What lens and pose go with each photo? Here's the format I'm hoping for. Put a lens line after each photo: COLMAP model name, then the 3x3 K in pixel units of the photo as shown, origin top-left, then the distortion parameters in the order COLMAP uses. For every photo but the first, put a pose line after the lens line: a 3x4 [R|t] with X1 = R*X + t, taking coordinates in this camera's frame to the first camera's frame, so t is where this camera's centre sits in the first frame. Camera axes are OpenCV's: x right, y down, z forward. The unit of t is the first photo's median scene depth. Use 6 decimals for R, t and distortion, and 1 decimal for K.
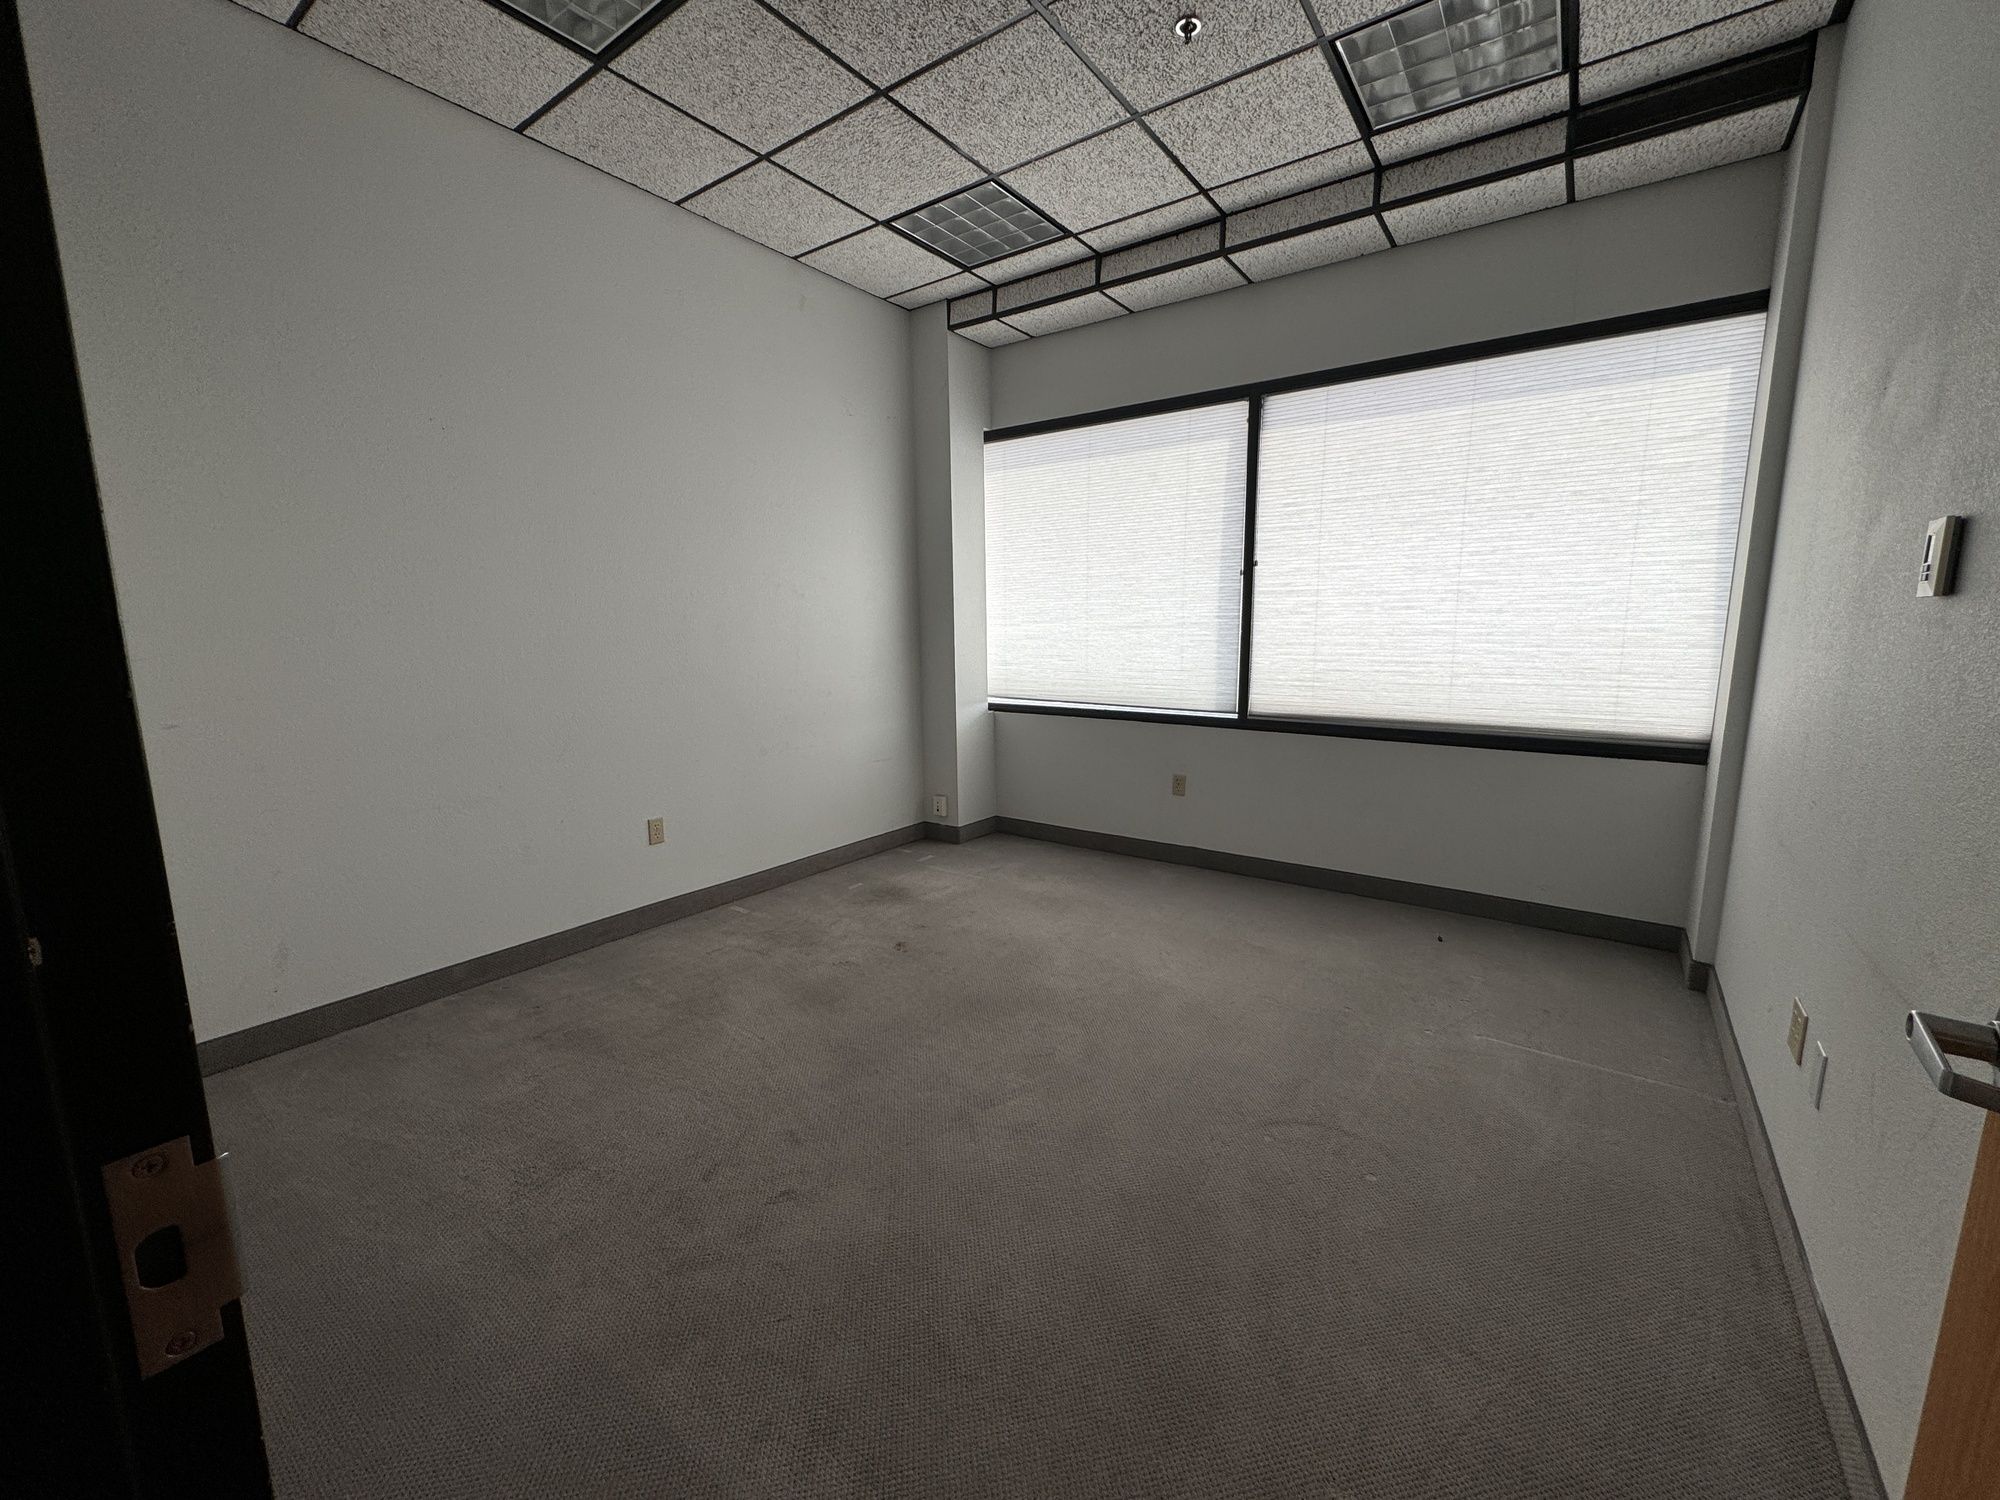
lens RADIAL K [[785.0, 0, 1000.0], [0, 785.0, 750.0], [0, 0, 1]] dist [-0.002369, -0.000065]
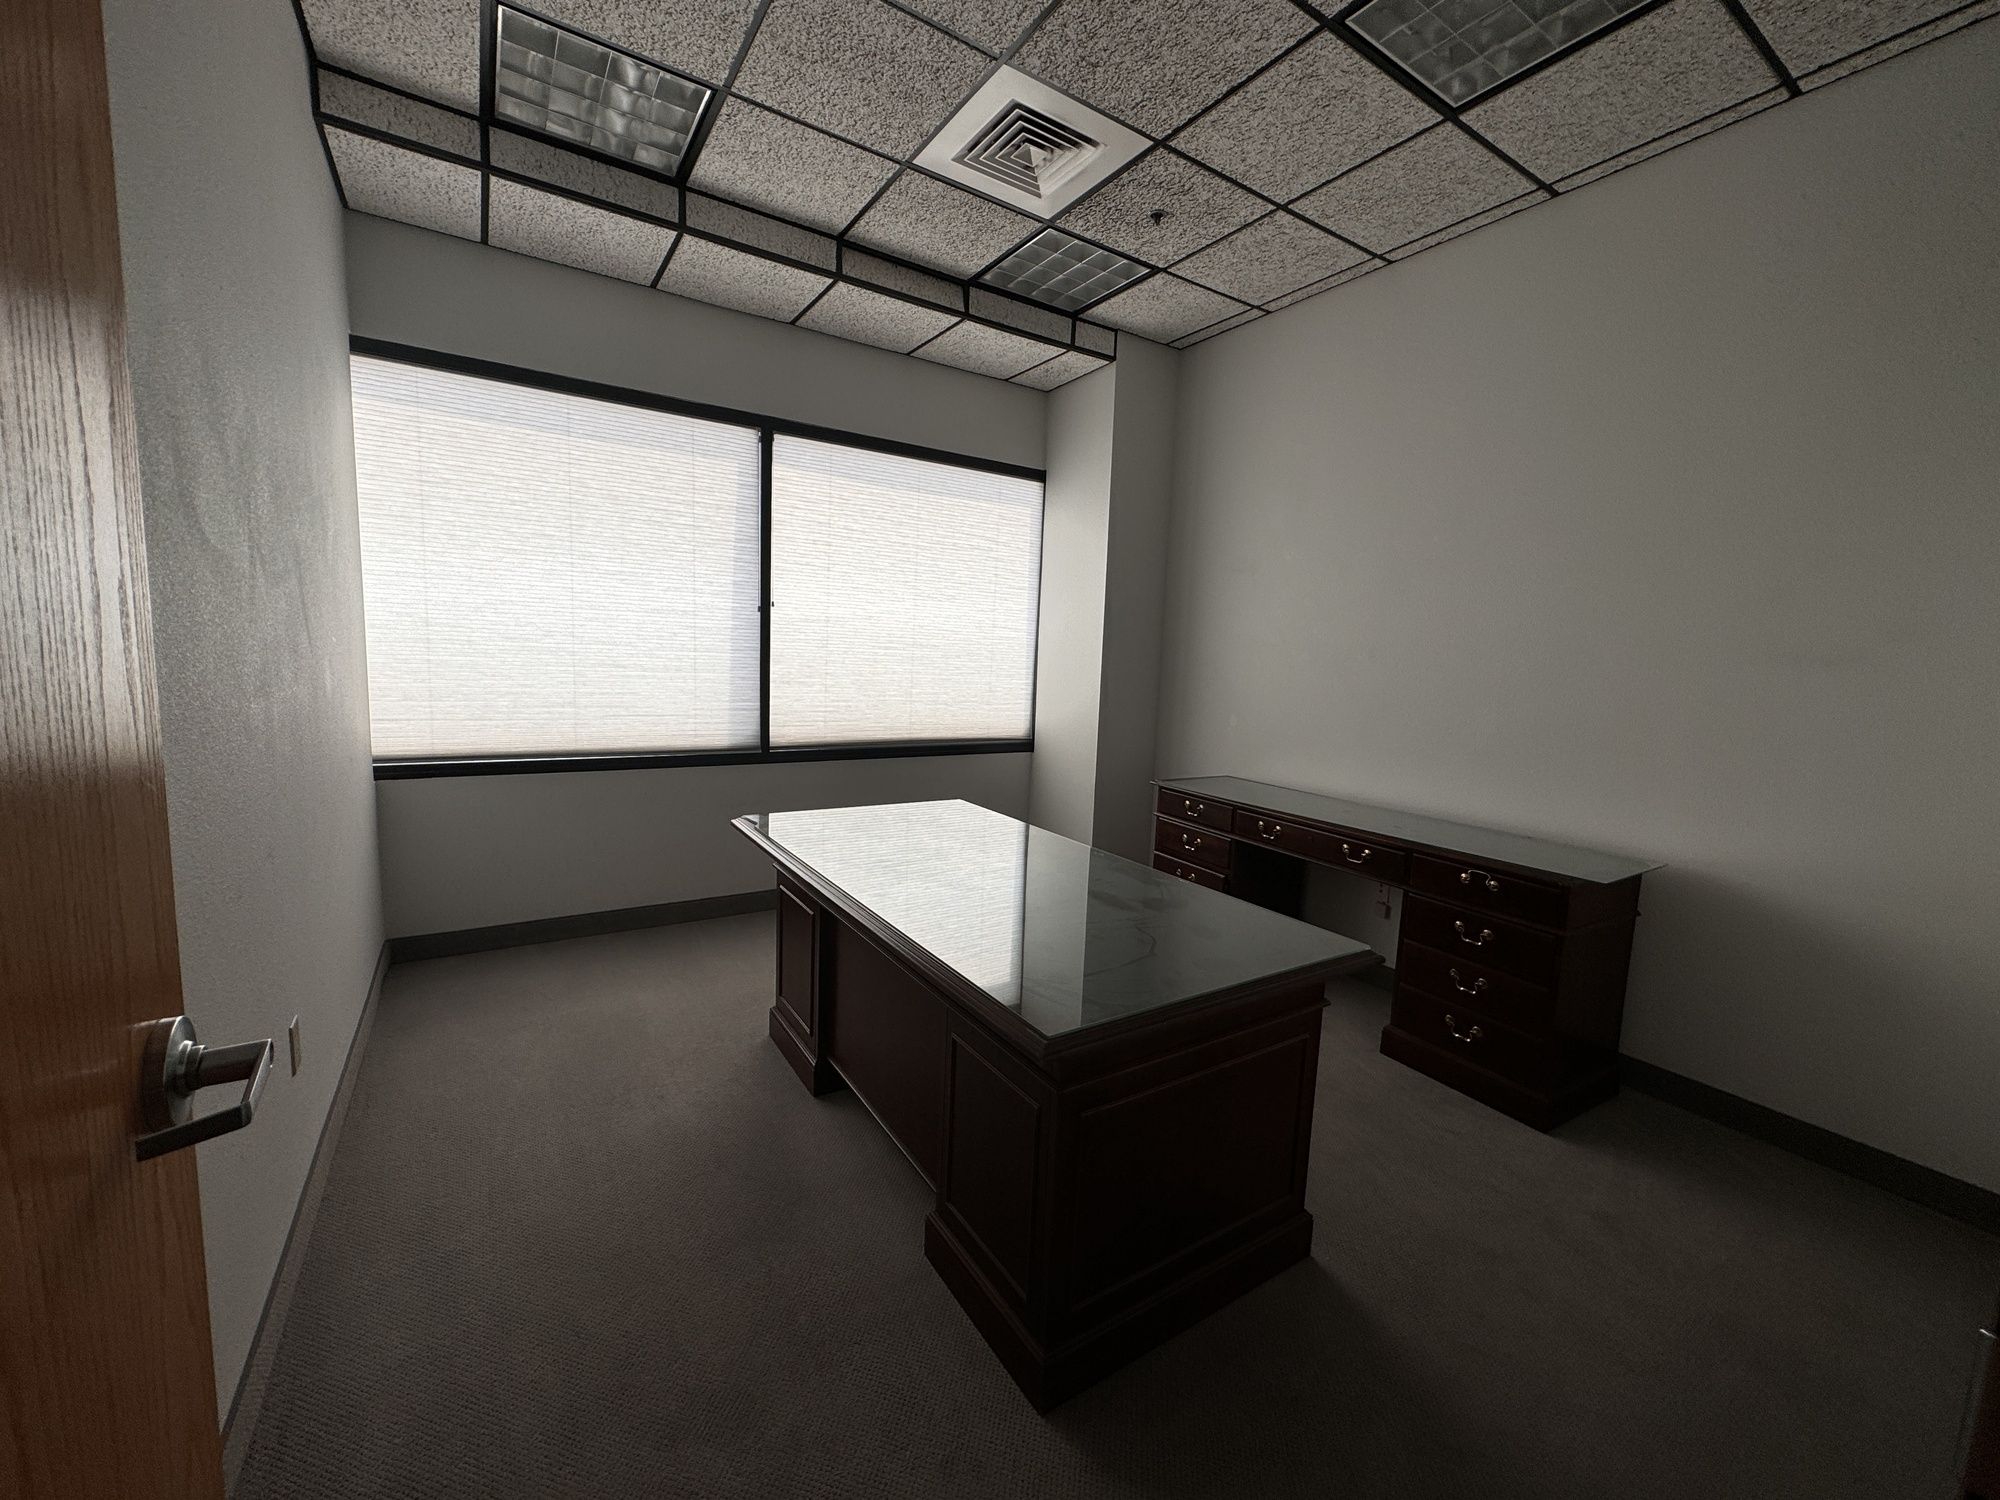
lens RADIAL K [[797.2, 0, 1000.0], [0, 797.2, 750.0], [0, 0, 1]] dist [-0.001938, 0.001086]
pose [[0.367223, -0.083920, 0.926339, -0.538156], [0.111640, 0.992699, 0.045675, -0.059657], [-0.923409, 0.086643, 0.373911, 0.381468]]
